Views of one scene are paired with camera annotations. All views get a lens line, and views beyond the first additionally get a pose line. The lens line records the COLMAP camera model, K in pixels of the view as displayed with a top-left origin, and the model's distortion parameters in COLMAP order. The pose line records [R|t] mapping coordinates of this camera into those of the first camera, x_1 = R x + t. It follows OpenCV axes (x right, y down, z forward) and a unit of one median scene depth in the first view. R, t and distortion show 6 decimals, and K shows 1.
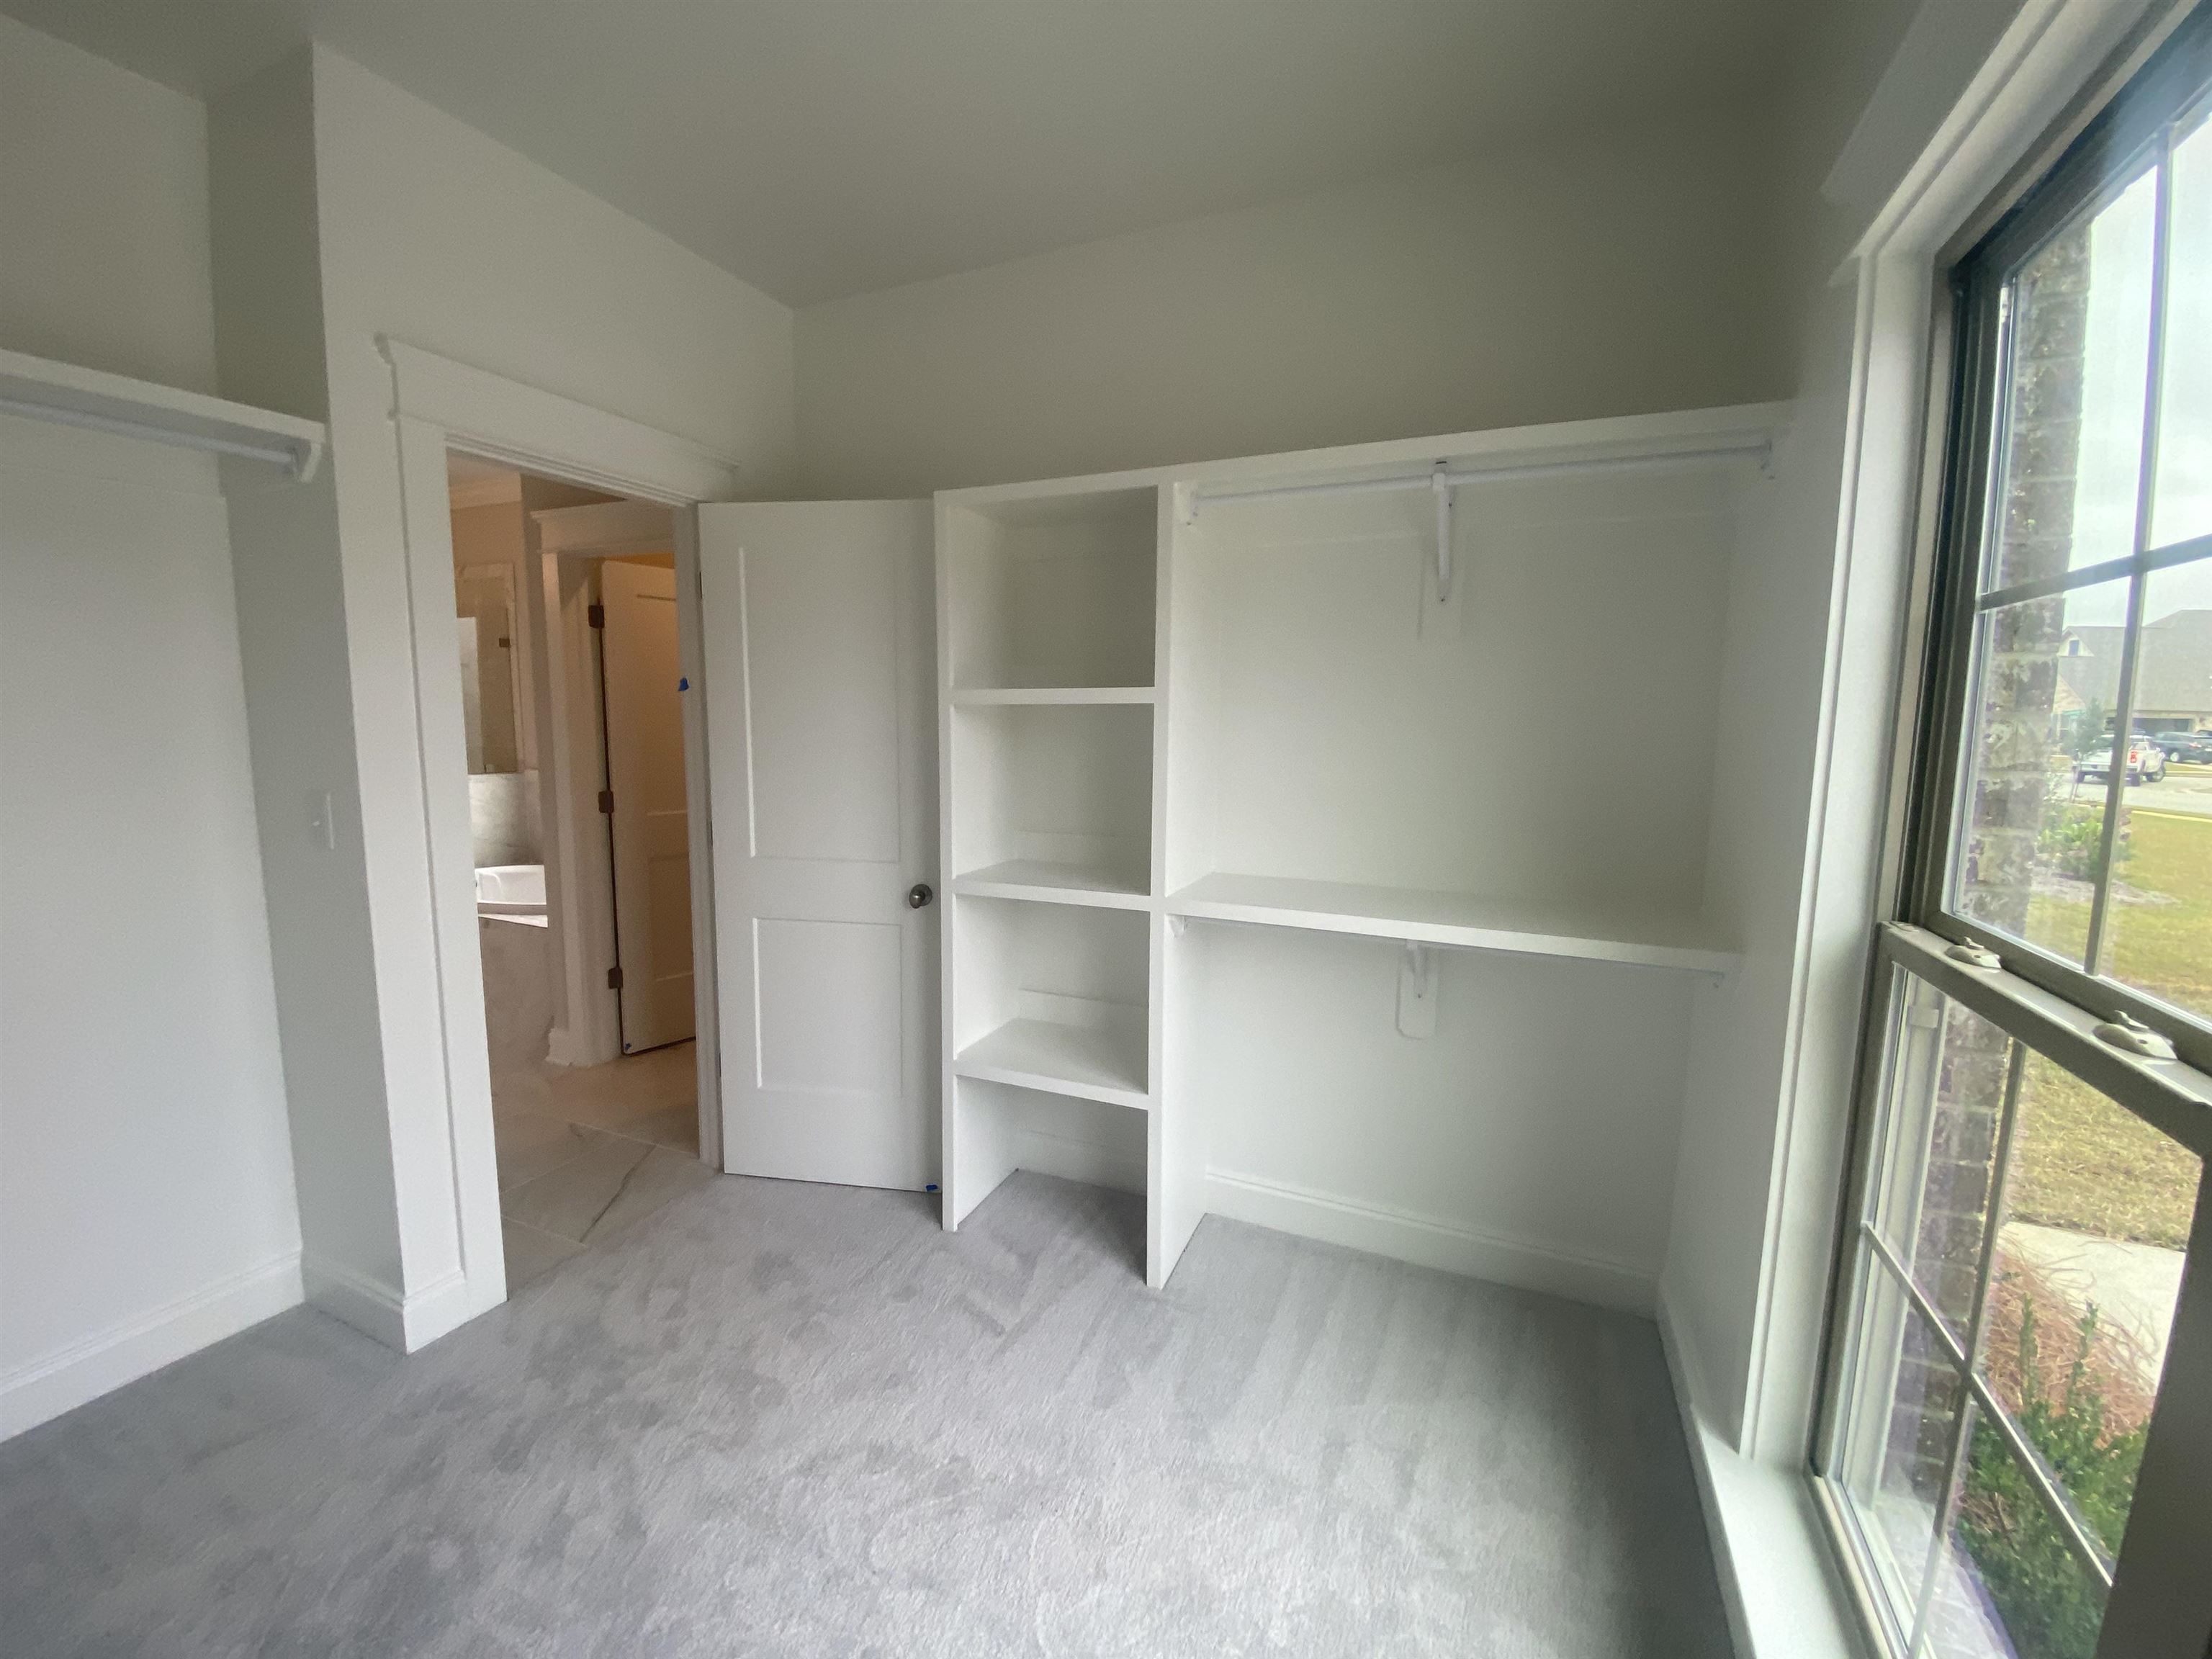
lens RADIAL K [[892.8, 0, 1104.9], [0, 892.8, 825.8], [0, 0, 1]] dist [-0.005239, -0.004941]
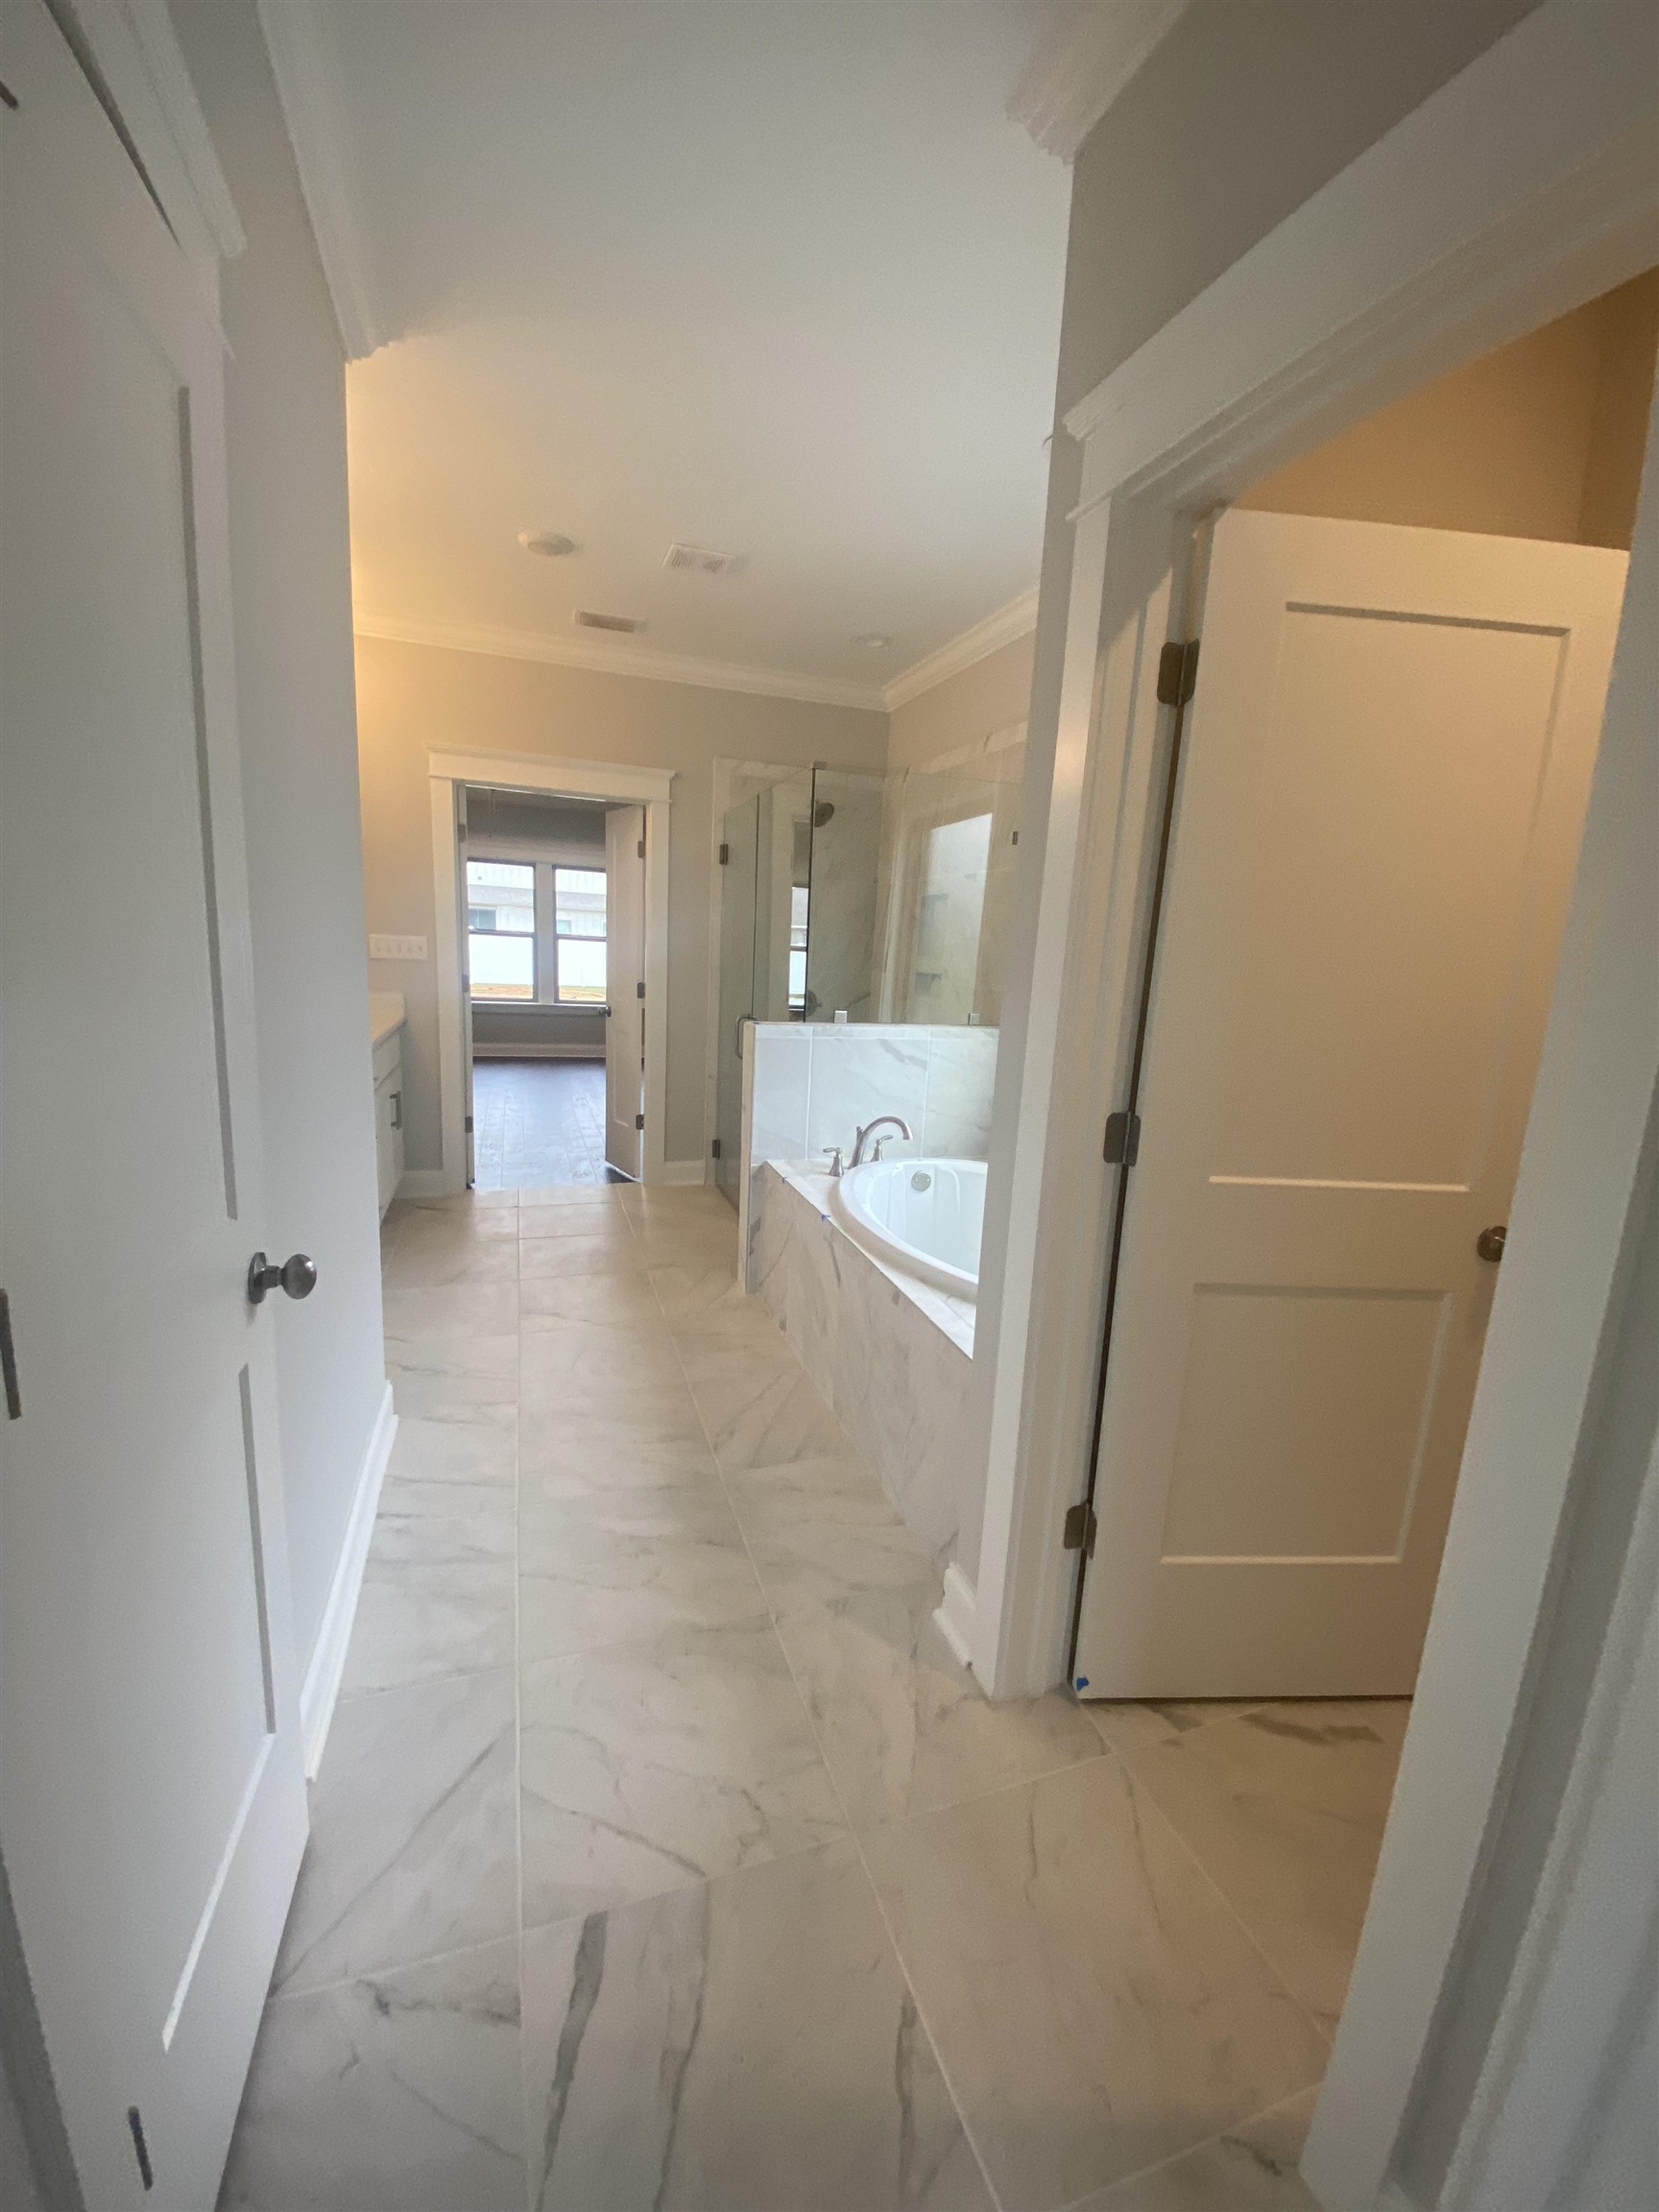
lens RADIAL K [[892.8, 0, 822.2], [0, 892.8, 1097.3], [0, 0, 1]] dist [-0.005239, -0.004941]
pose [[0.712247, 0.152218, -0.685225, -0.371383], [-0.115854, 0.988308, 0.099124, -0.072481], [0.692302, 0.008785, 0.721554, 0.590821]]
